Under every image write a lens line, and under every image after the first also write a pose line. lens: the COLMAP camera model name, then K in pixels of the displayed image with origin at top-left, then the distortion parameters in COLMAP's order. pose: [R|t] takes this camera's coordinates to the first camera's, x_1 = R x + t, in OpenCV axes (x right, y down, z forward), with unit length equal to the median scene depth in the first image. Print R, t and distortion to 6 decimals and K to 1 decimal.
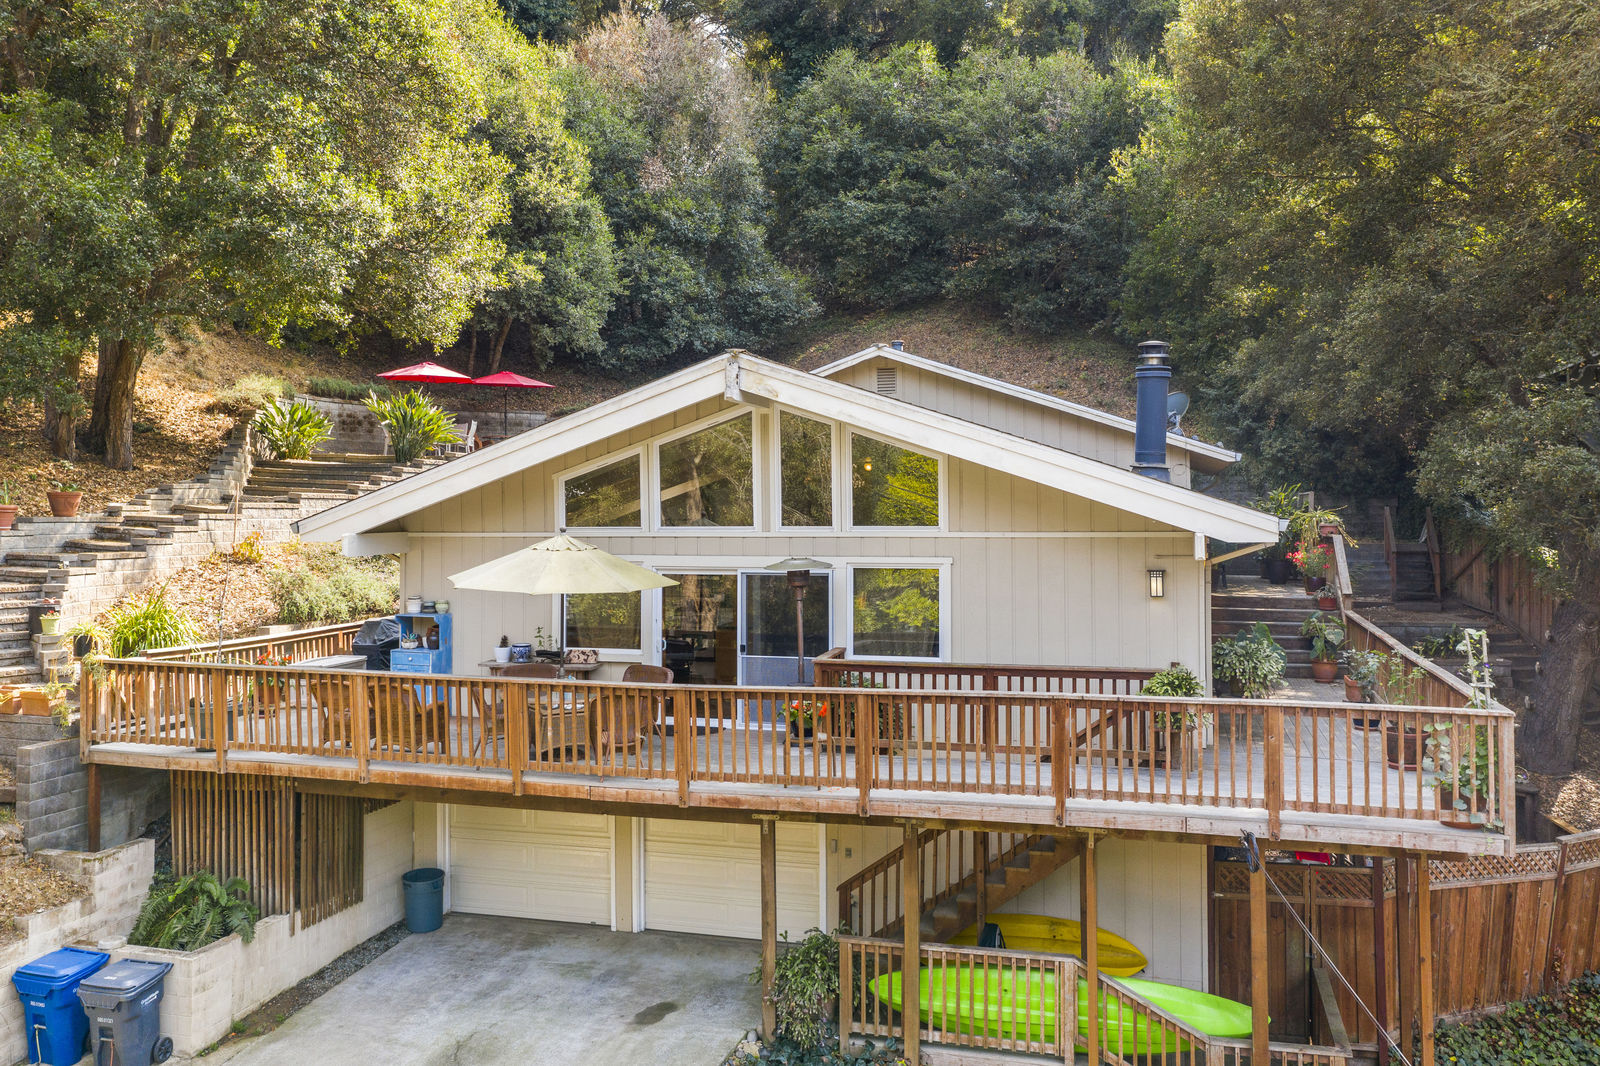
lens RADIAL K [[1296.4, 0, 794.7], [0, 1296.4, 524.9], [0, 0, 1]] dist [-0.002367, 0.003680]
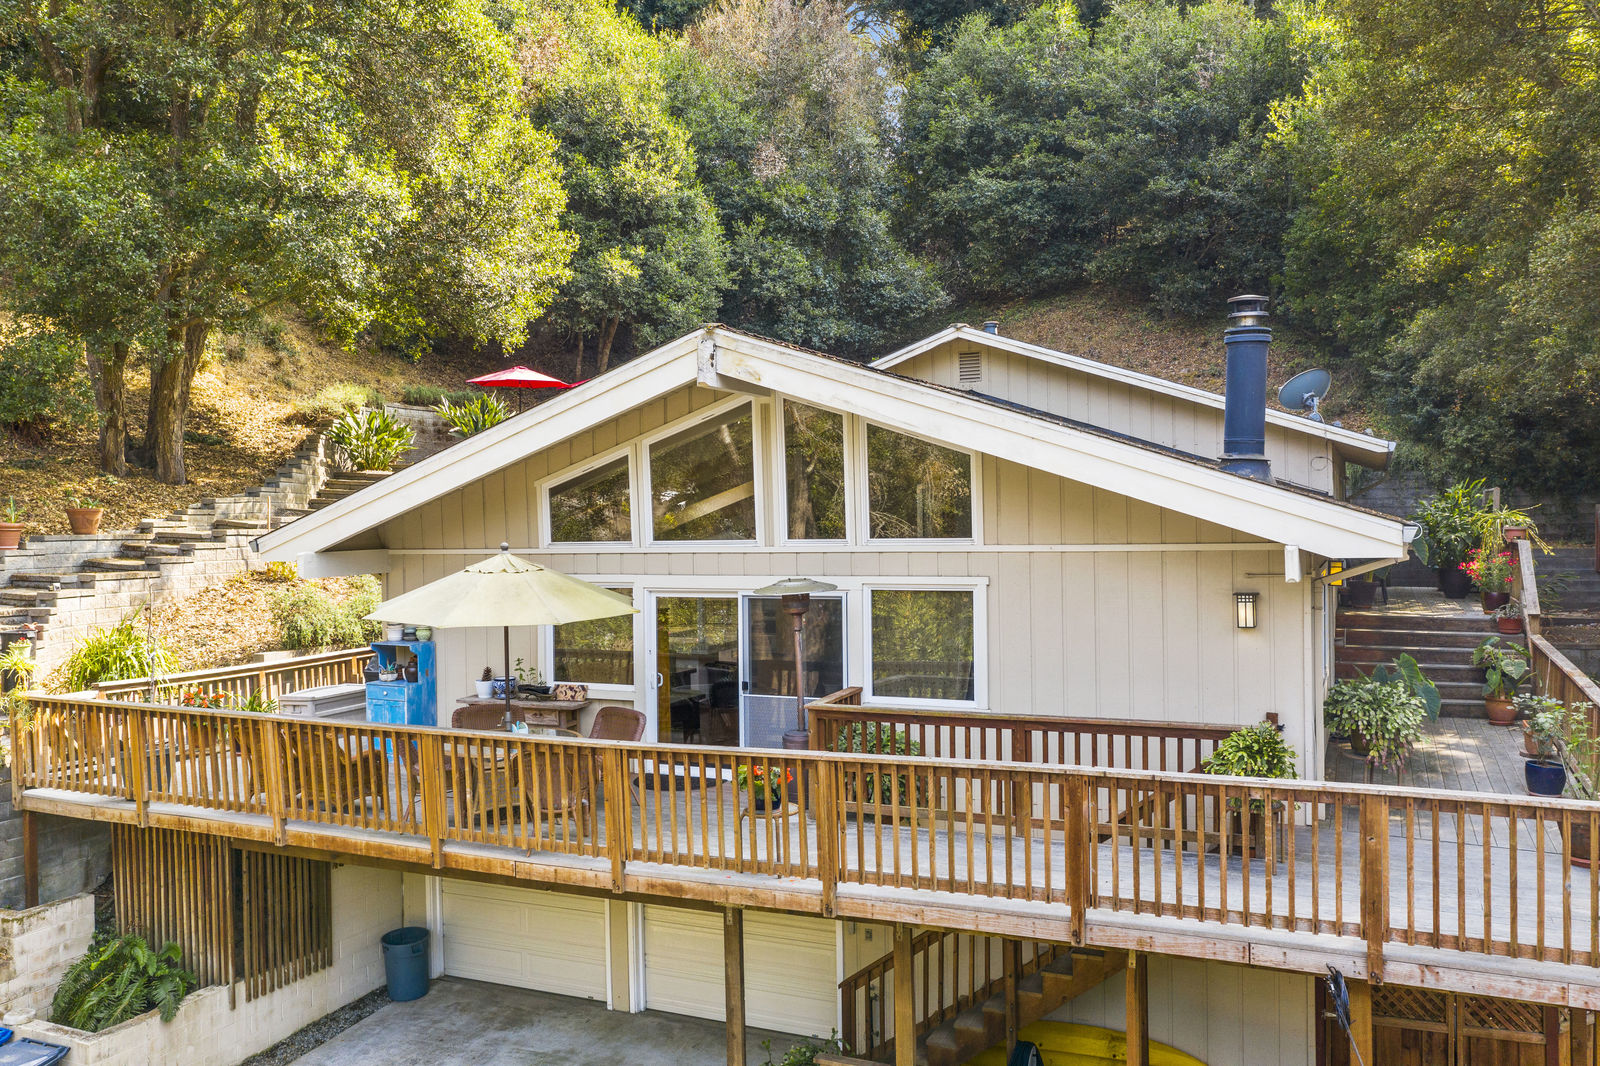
lens RADIAL K [[1273.4, 0, 800.9], [0, 1273.4, 567.9], [0, 0, 1]] dist [-0.002458, 0.000840]
pose [[0.989476, -0.006400, -0.144555, 0.106934], [0.010755, 0.999511, 0.029365, -0.004220], [0.144296, -0.030611, 0.989061, 0.182109]]
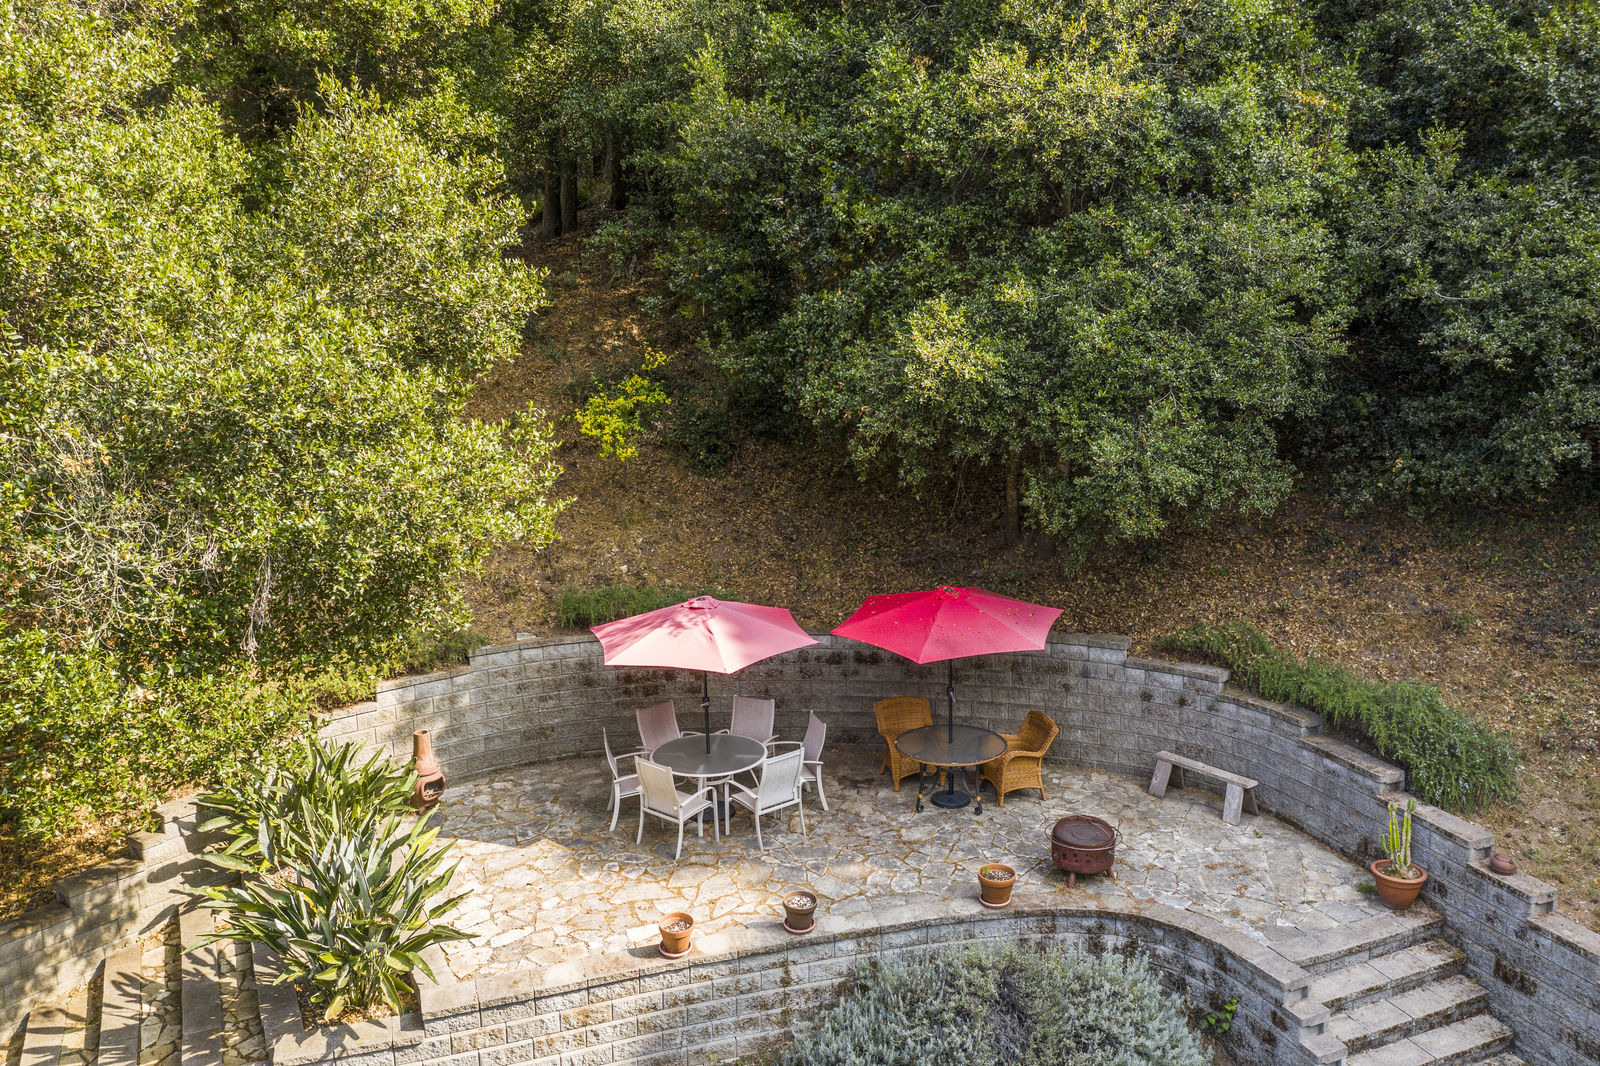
lens RADIAL K [[1273.4, 0, 800.9], [0, 1273.4, 567.9], [0, 0, 1]] dist [-0.002458, 0.000840]
pose [[0.621772, 0.150609, -0.768581, 0.097542], [0.007710, 0.980112, 0.198297, -0.404674], [0.783160, -0.129221, 0.608245, 1.455036]]
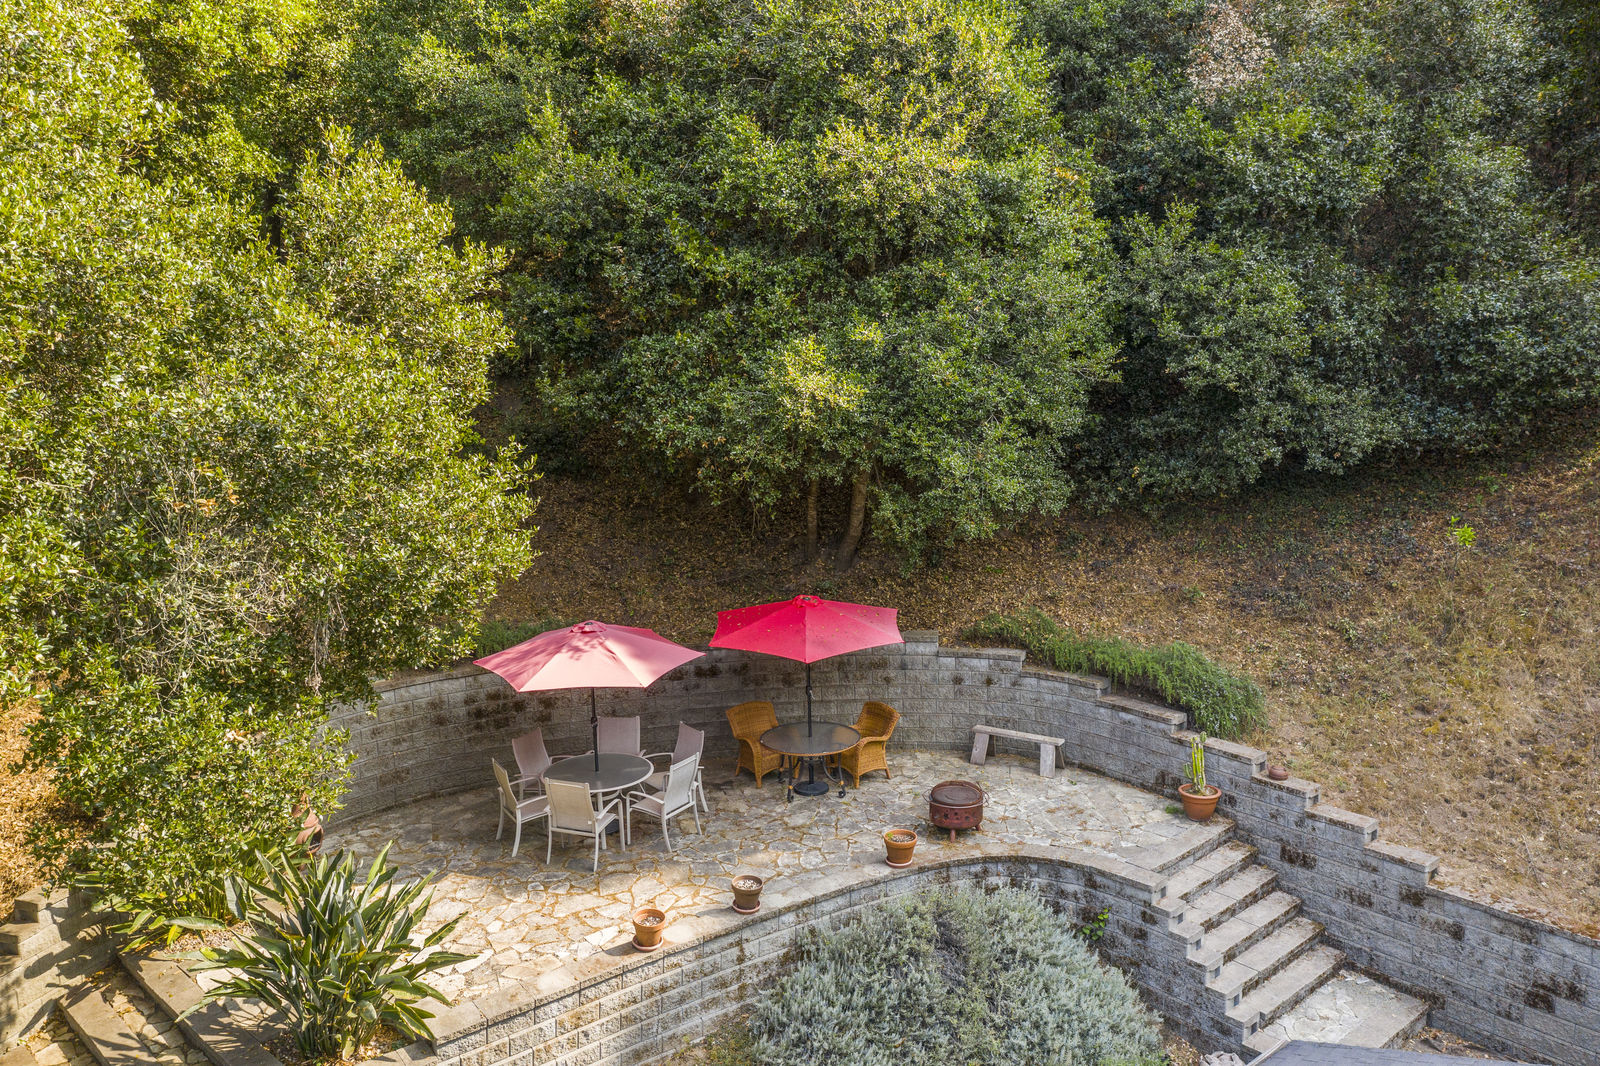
lens RADIAL K [[1286.5, 0, 800.2], [0, 1286.5, 573.1], [0, 0, 1]] dist [-0.001317, 0.004709]
pose [[0.849152, 0.077563, -0.522422, 0.010523], [0.016253, 0.984851, 0.172637, -0.404912], [0.527898, -0.155086, 0.835028, 1.264200]]
